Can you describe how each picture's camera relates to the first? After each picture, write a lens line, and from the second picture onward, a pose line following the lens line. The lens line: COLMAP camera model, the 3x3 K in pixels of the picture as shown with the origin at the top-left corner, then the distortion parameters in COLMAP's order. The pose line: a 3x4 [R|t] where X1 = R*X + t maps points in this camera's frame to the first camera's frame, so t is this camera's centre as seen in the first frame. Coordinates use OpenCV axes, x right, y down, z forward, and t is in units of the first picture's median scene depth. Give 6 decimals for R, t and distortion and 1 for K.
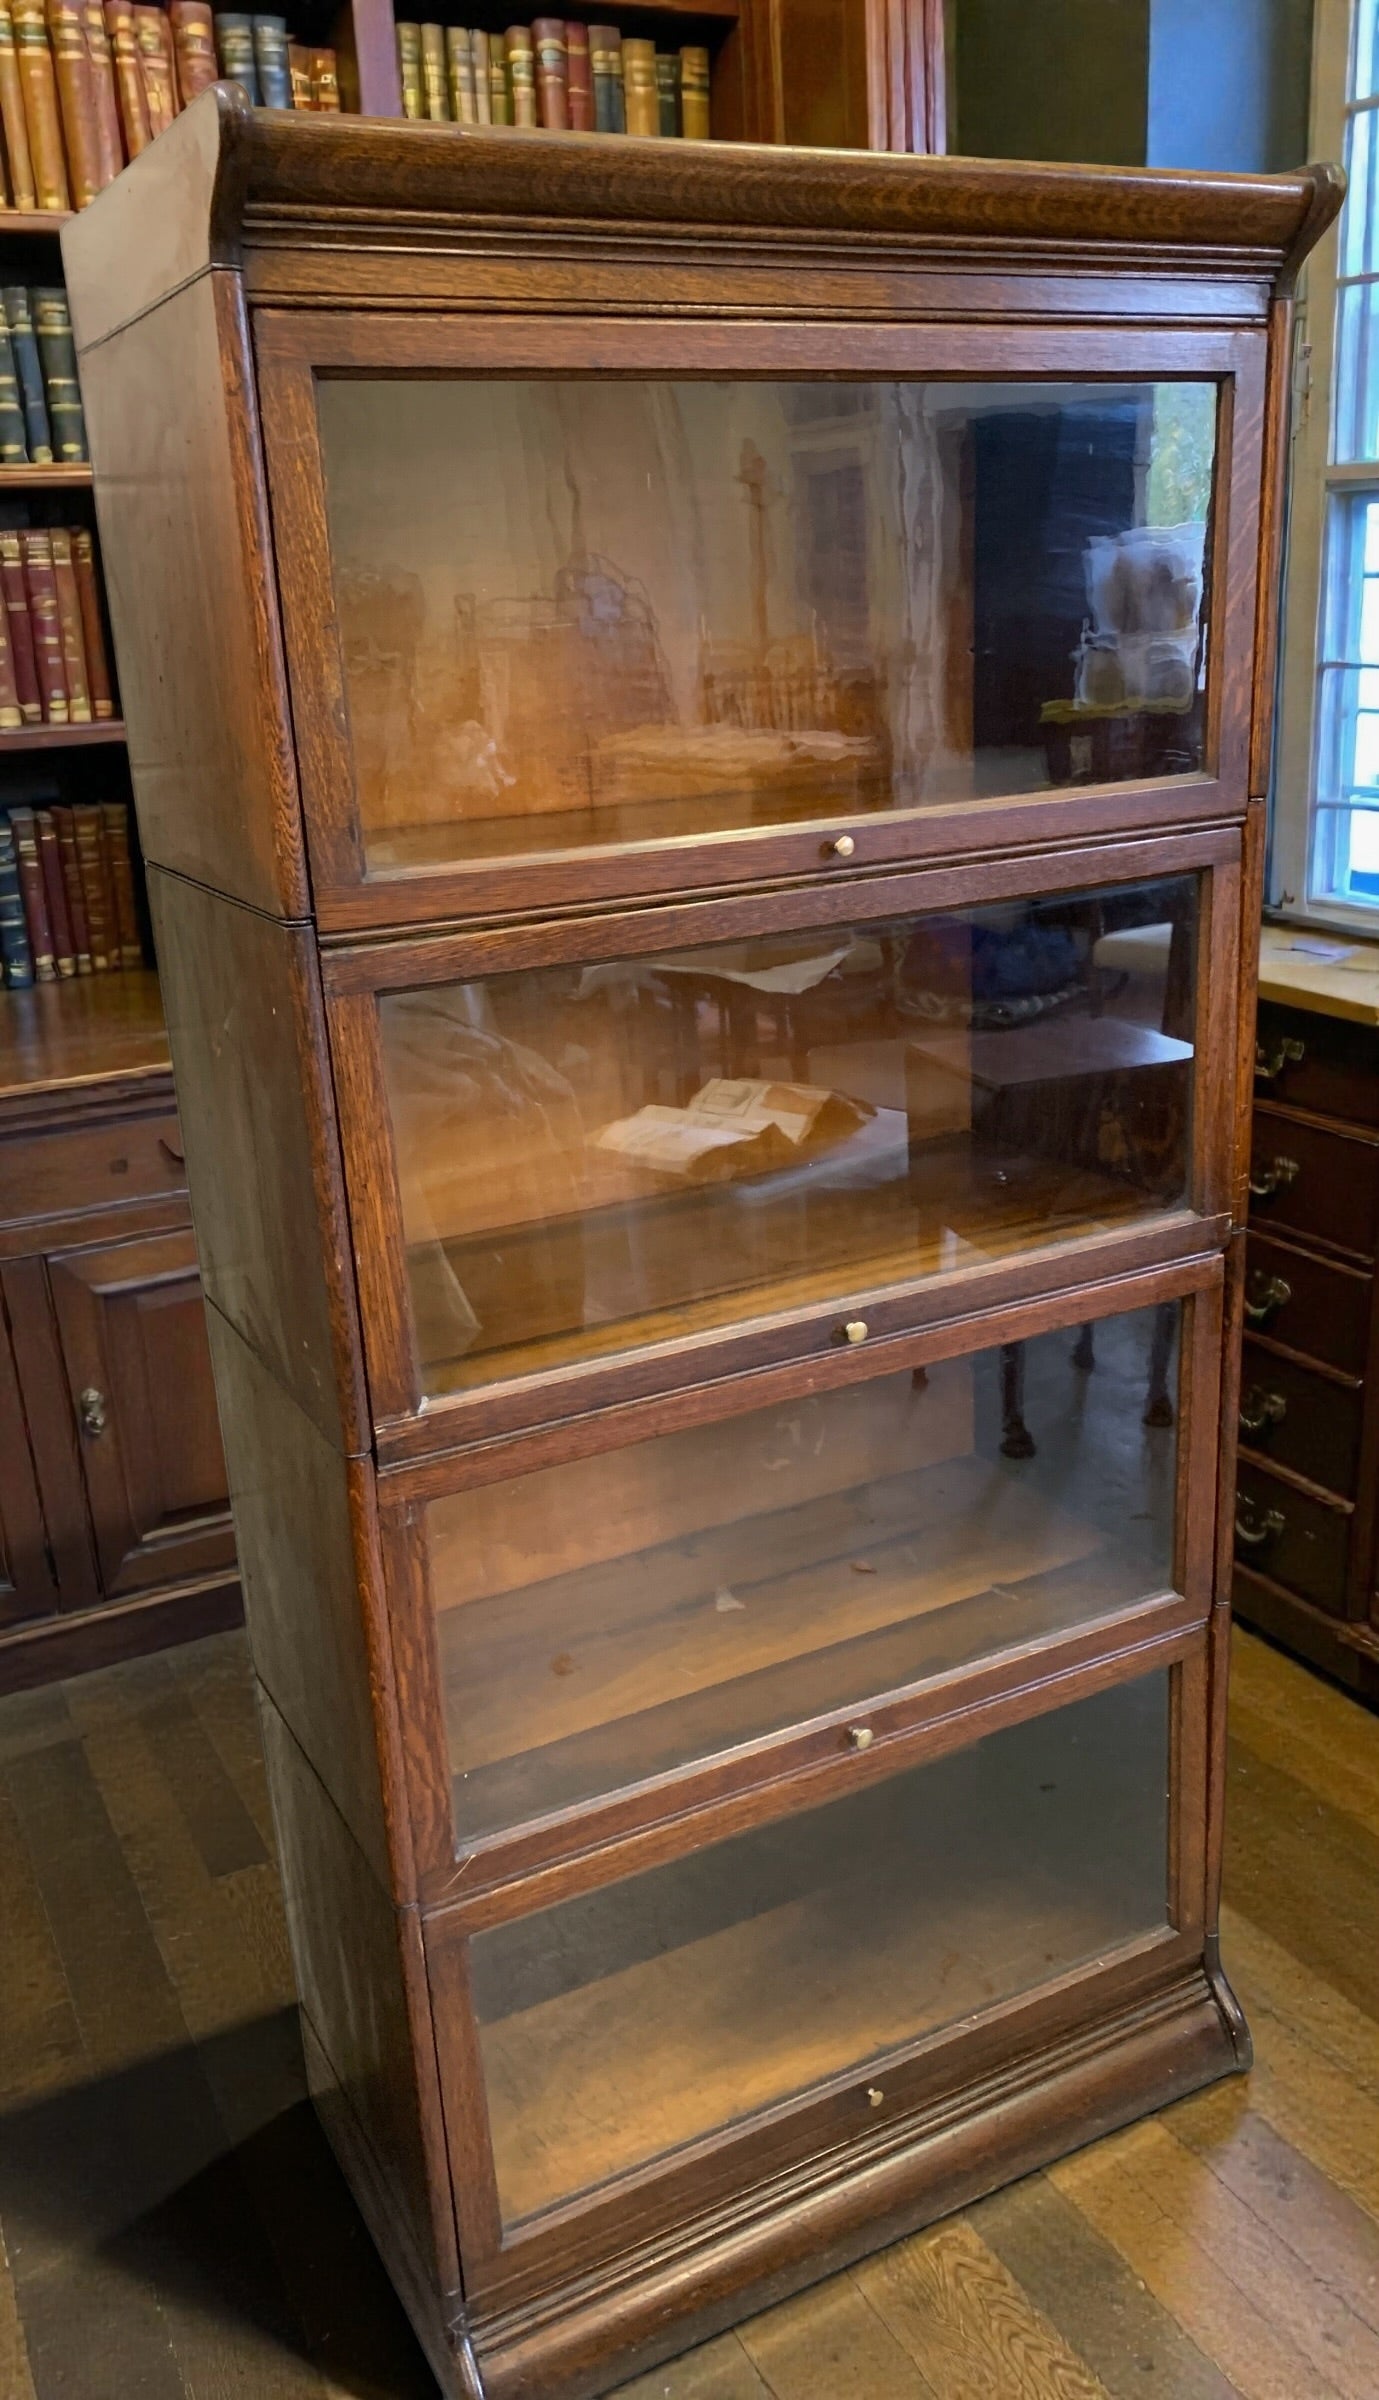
lens RADIAL K [[1789.5, 0, 648.3], [0, 1789.5, 1196.4], [0, 0, 1]] dist [0.074237, -0.148135]
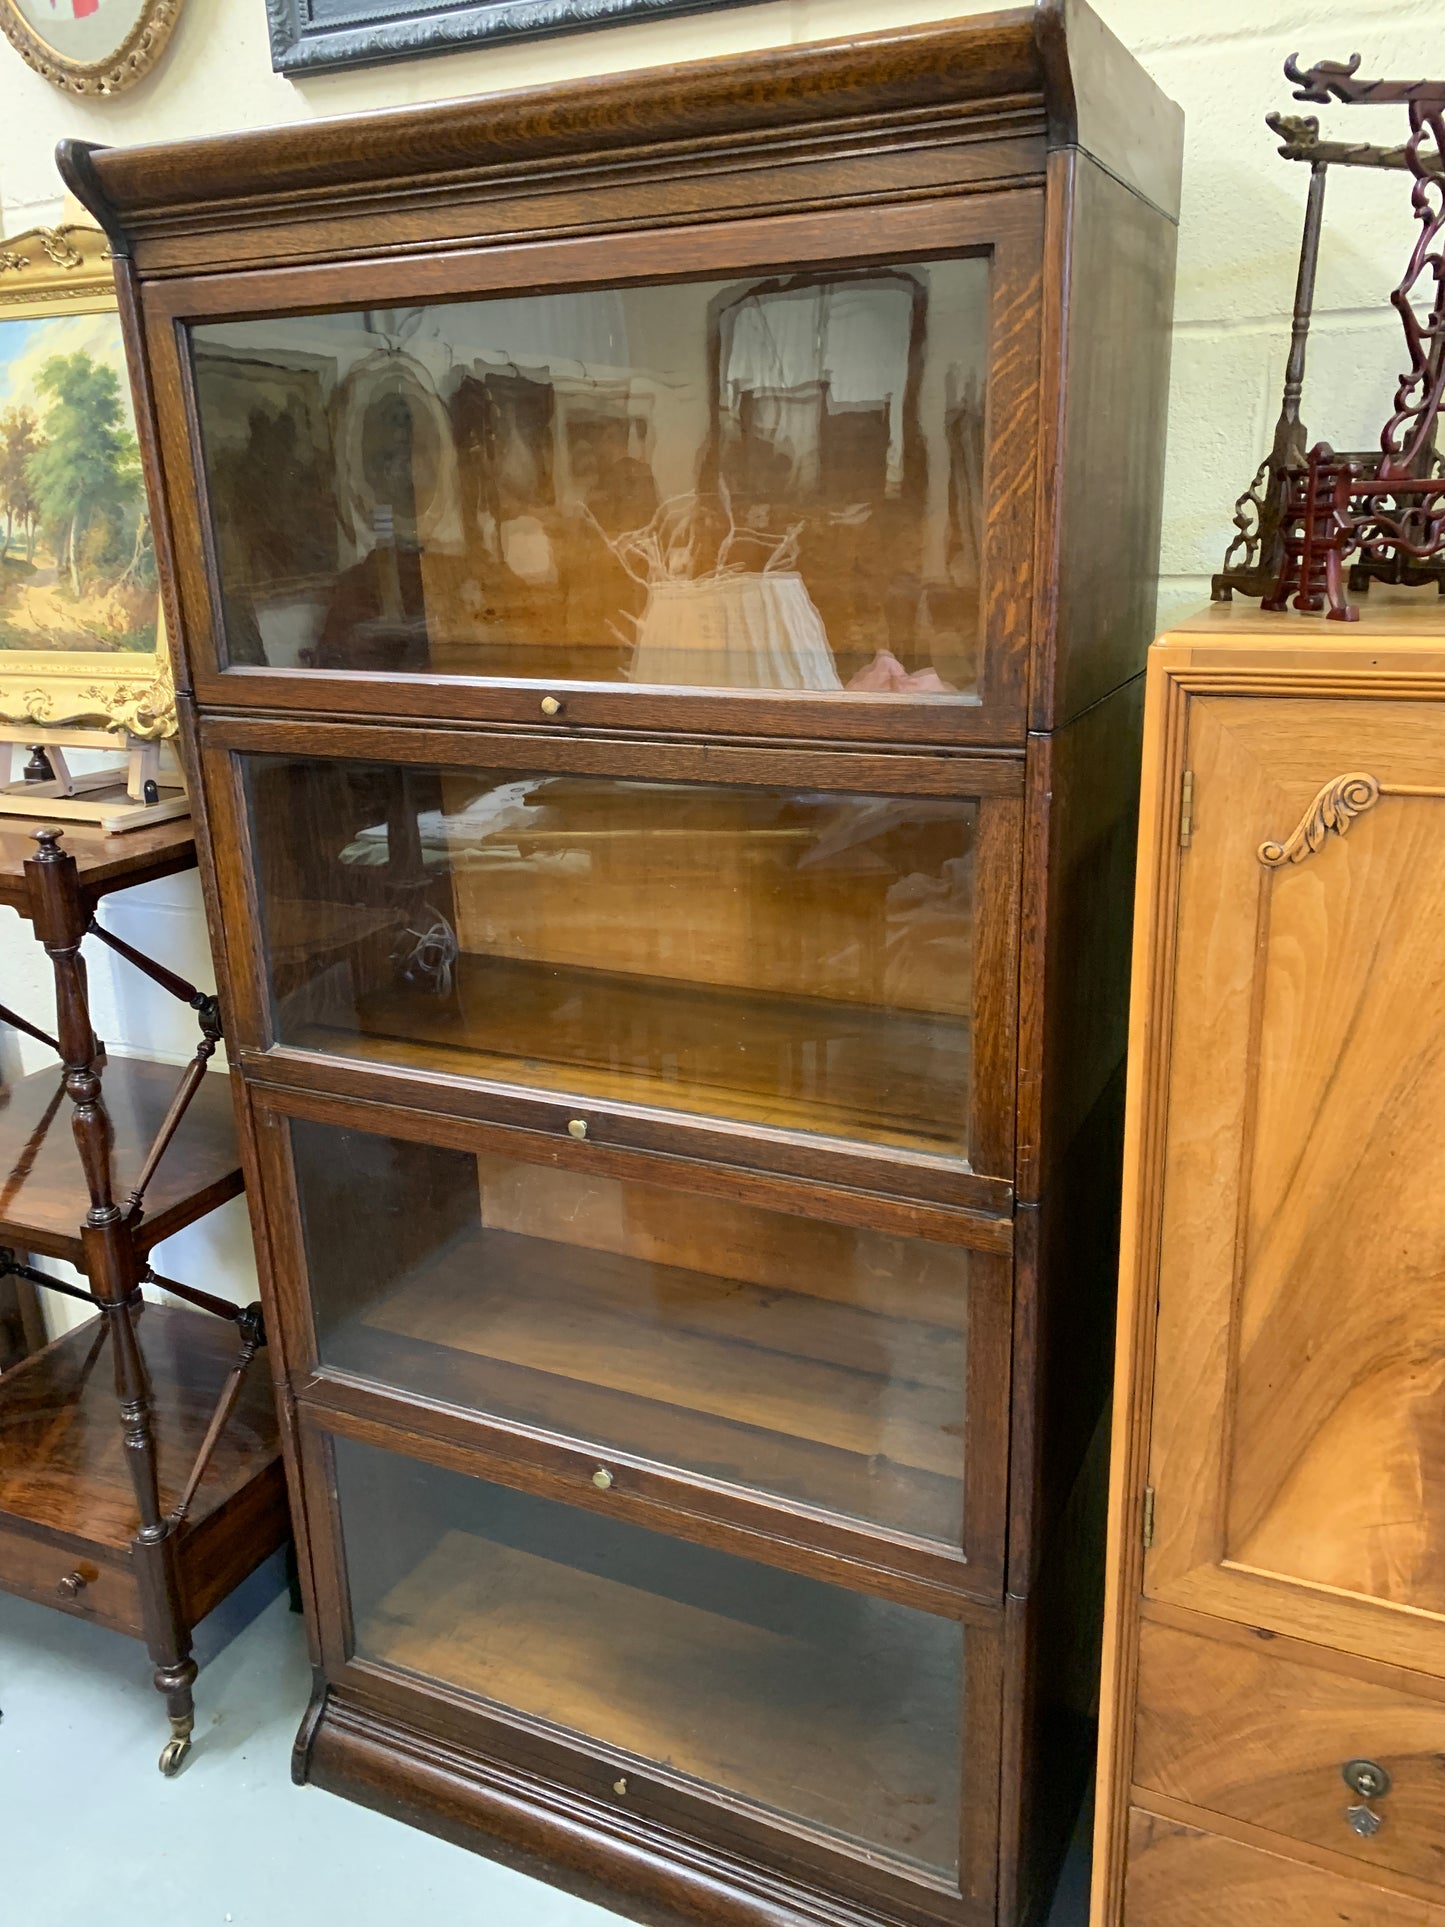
lens RADIAL K [[1460.6, 0, 759.1], [0, 1460.6, 956.7], [0, 0, 1]] dist [0.010622, 0.003748]
pose [[0.619846, 0.276834, -0.734271, 0.906650], [-0.252030, 0.956364, 0.147812, -0.211228], [0.743150, 0.093437, 0.662569, 0.498327]]
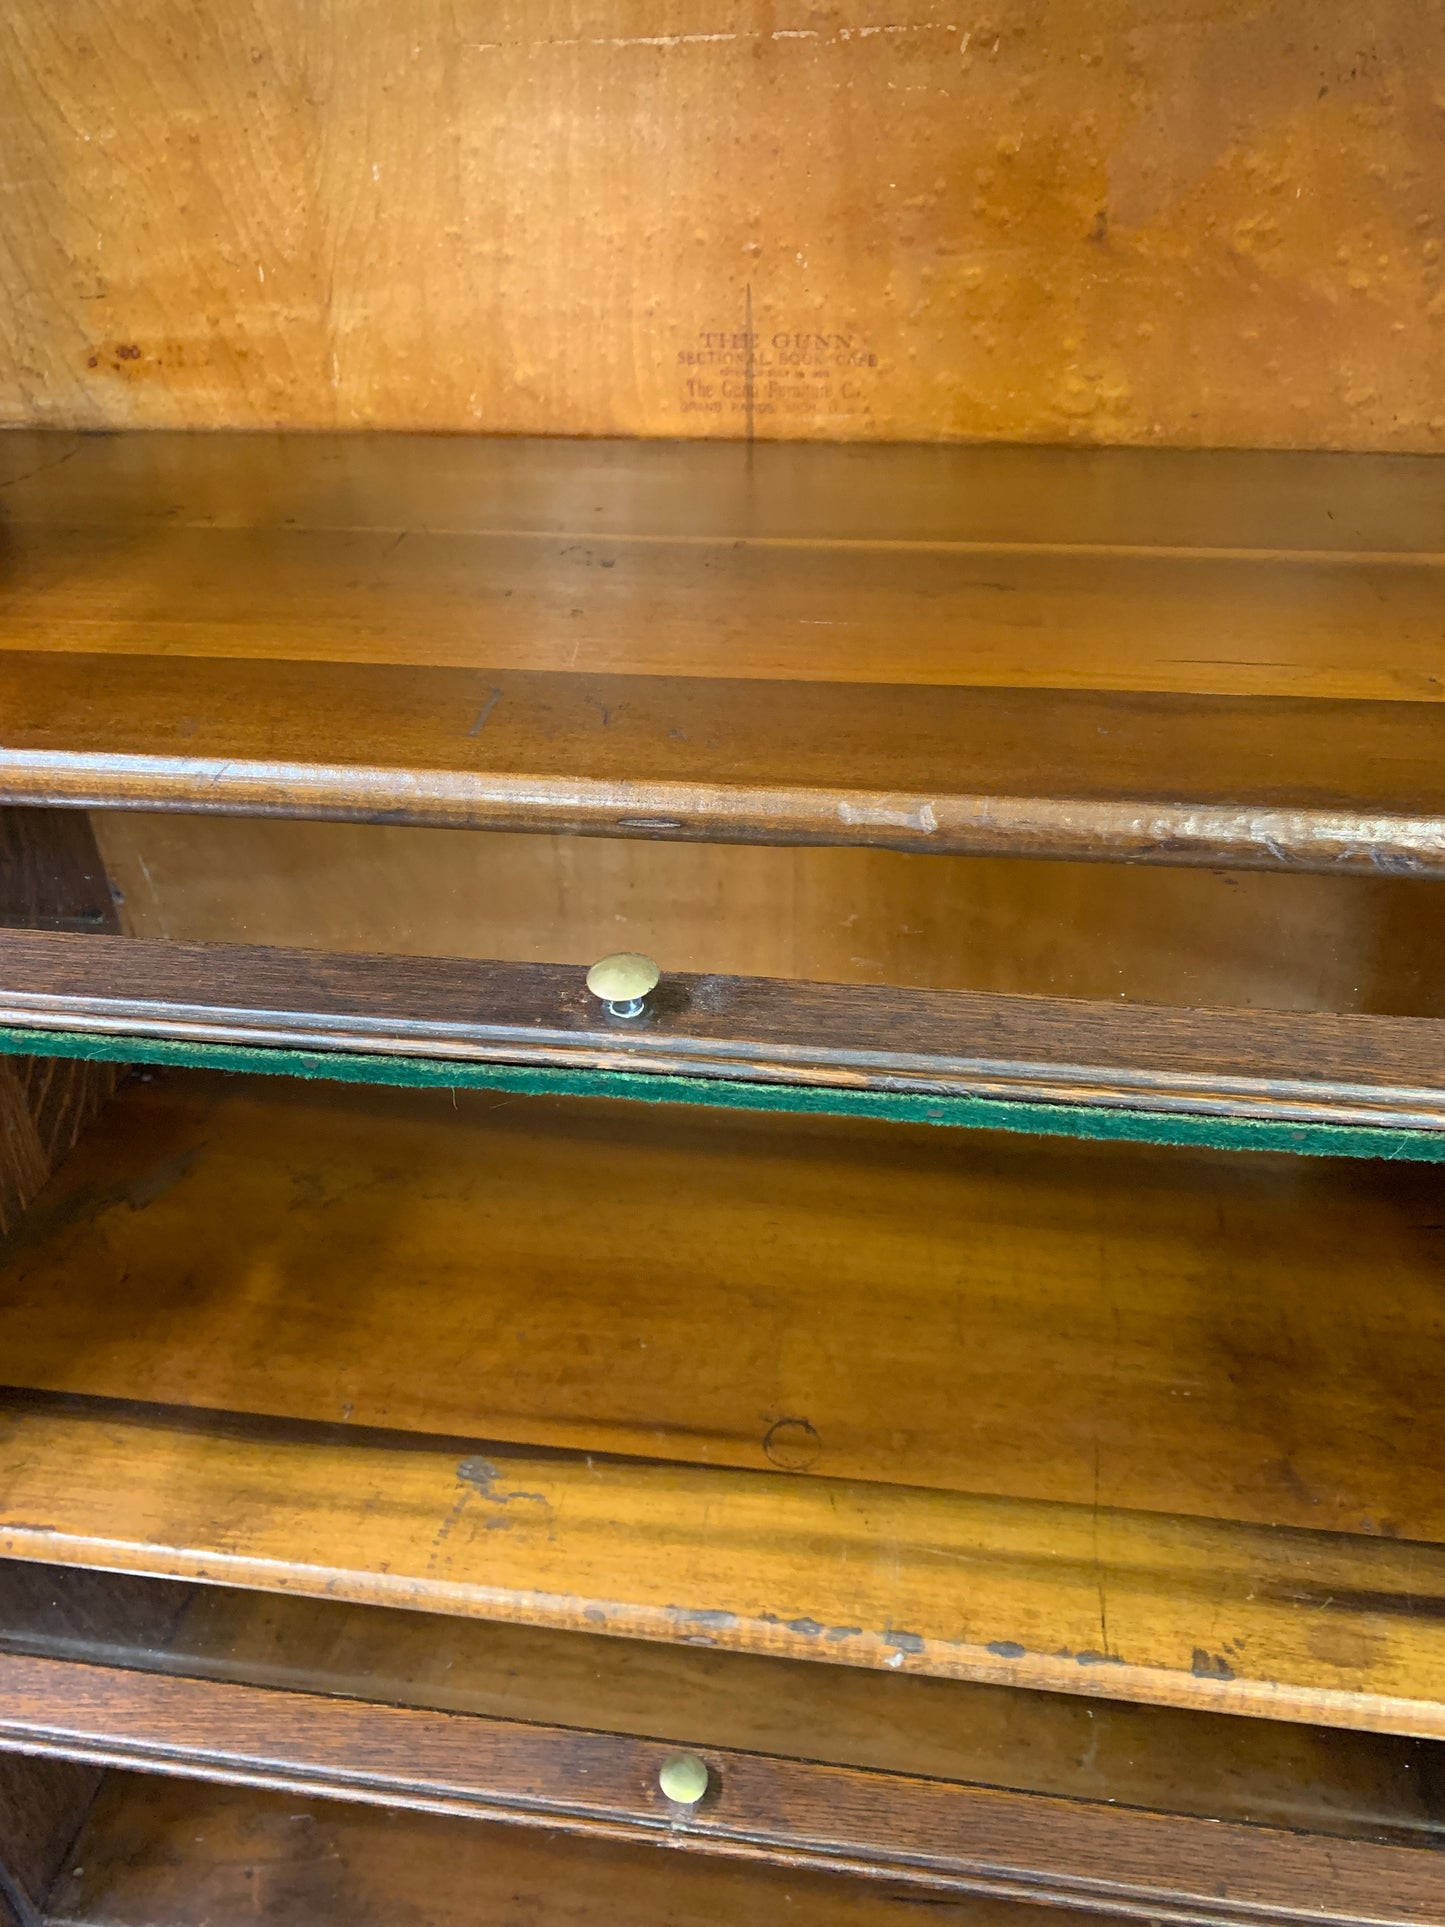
lens RADIAL K [[1480.8, 0, 718.3], [0, 1480.8, 937.3], [0, 0, 1]] dist [-0.007891, 0.011683]
pose [[0.811479, 0.347092, -0.470137, 0.255209], [-0.199606, 0.920746, 0.335237, -0.277597], [0.549235, -0.178195, 0.816448, 0.776377]]
